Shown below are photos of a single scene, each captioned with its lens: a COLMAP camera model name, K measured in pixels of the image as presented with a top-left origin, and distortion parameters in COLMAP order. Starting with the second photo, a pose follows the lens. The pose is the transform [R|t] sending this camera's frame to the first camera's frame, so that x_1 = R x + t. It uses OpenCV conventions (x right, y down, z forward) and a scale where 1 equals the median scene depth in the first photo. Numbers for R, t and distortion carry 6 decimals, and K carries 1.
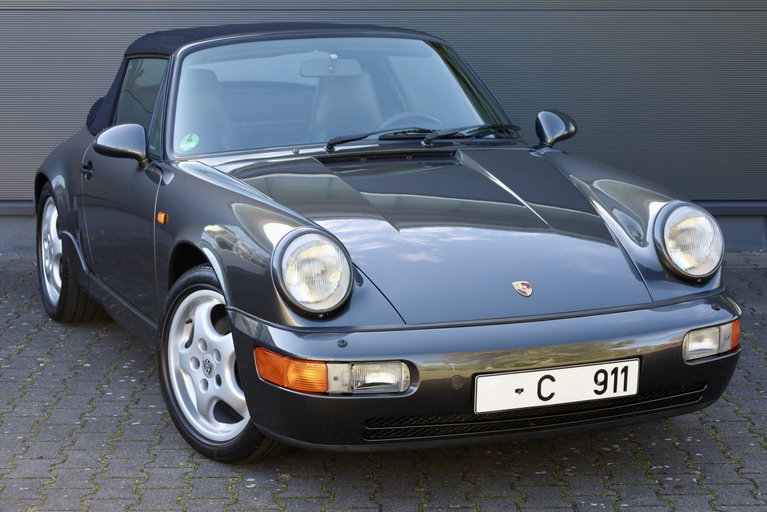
lens RADIAL K [[1764.6, 0, 383.5], [0, 1764.6, 256.0], [0, 0, 1]] dist [-0.016308, -0.154444]
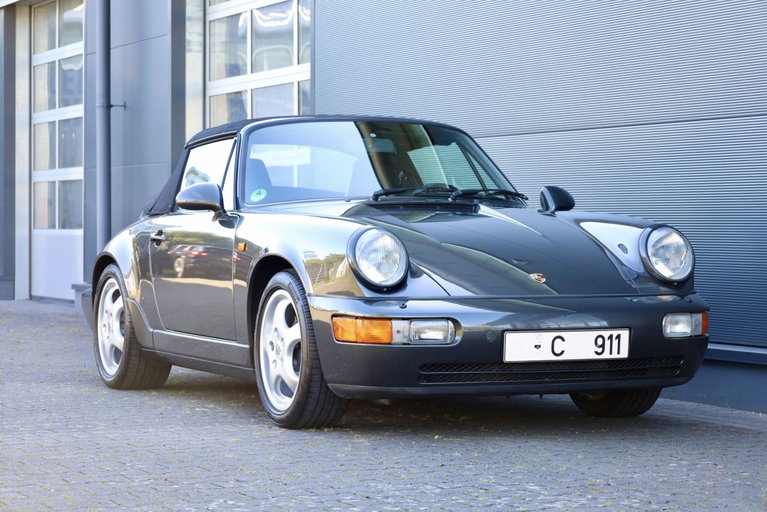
lens RADIAL K [[2093.0, 0, 383.5], [0, 2093.0, 256.0], [0, 0, 1]] dist [-0.036251, 0.119328]
pose [[0.999598, 0.007071, 0.027455, -0.078329], [-0.002958, 0.989124, -0.147051, 0.234116], [-0.028196, 0.146911, 0.988748, -0.524486]]
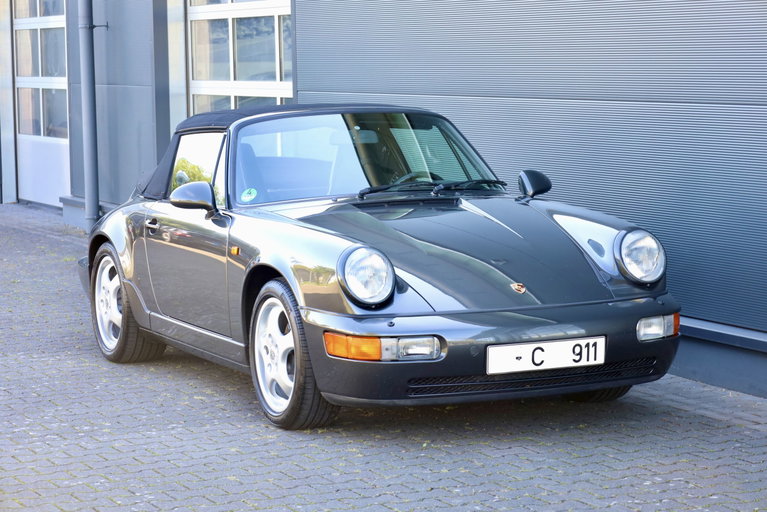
lens RADIAL K [[2093.0, 0, 383.5], [0, 2093.0, 256.0], [0, 0, 1]] dist [-0.036251, 0.119328]
pose [[0.999204, -0.015262, 0.036847, -0.086251], [0.017882, 0.997255, -0.071857, 0.110806], [-0.035649, 0.072459, 0.996734, -0.621477]]
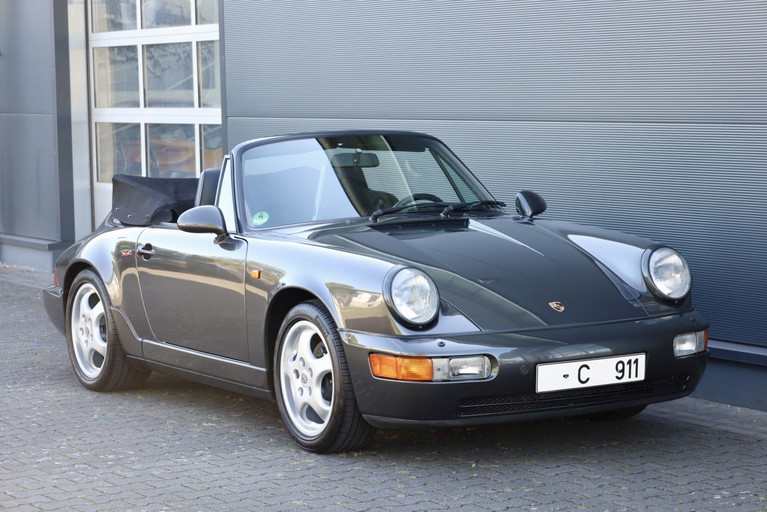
lens RADIAL K [[2093.0, 0, 383.5], [0, 2093.0, 256.0], [0, 0, 1]] dist [-0.036251, 0.119328]
pose [[0.990767, -0.028127, 0.132623, -0.275003], [0.039470, 0.995710, -0.083690, 0.112554], [-0.129701, 0.088152, 0.987627, -0.598509]]
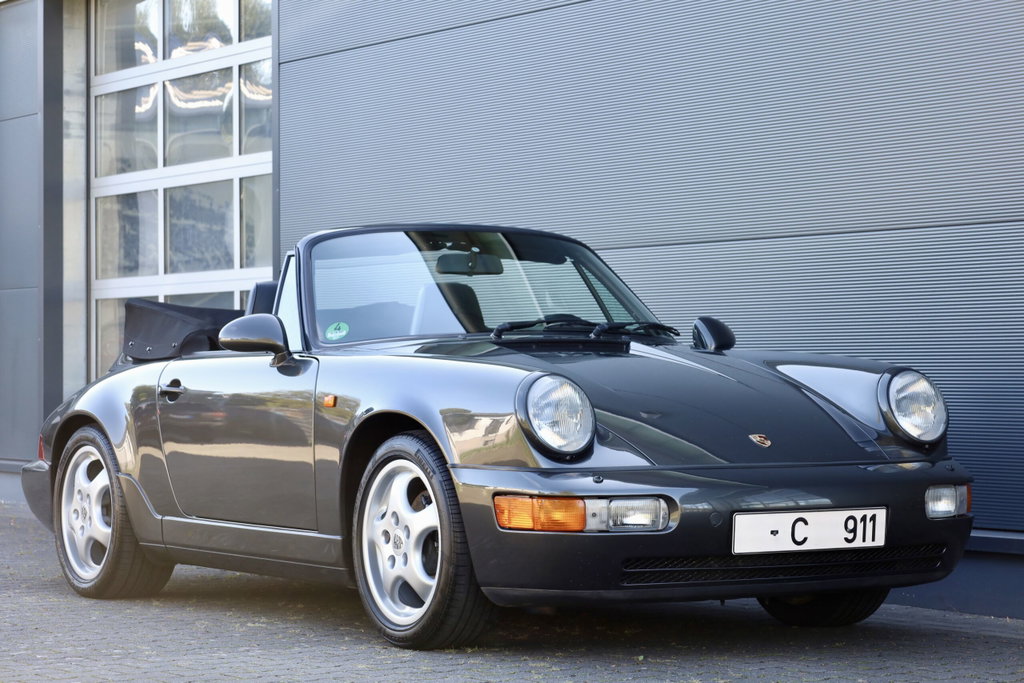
lens RADIAL K [[2794.3, 0, 512.0], [0, 2794.3, 341.5], [0, 0, 1]] dist [-0.036251, 0.119328]
pose [[0.988788, 0.003167, 0.149292, -0.289259], [0.022715, 0.984951, -0.171337, 0.228675], [-0.147588, 0.172807, 0.973835, -0.478361]]
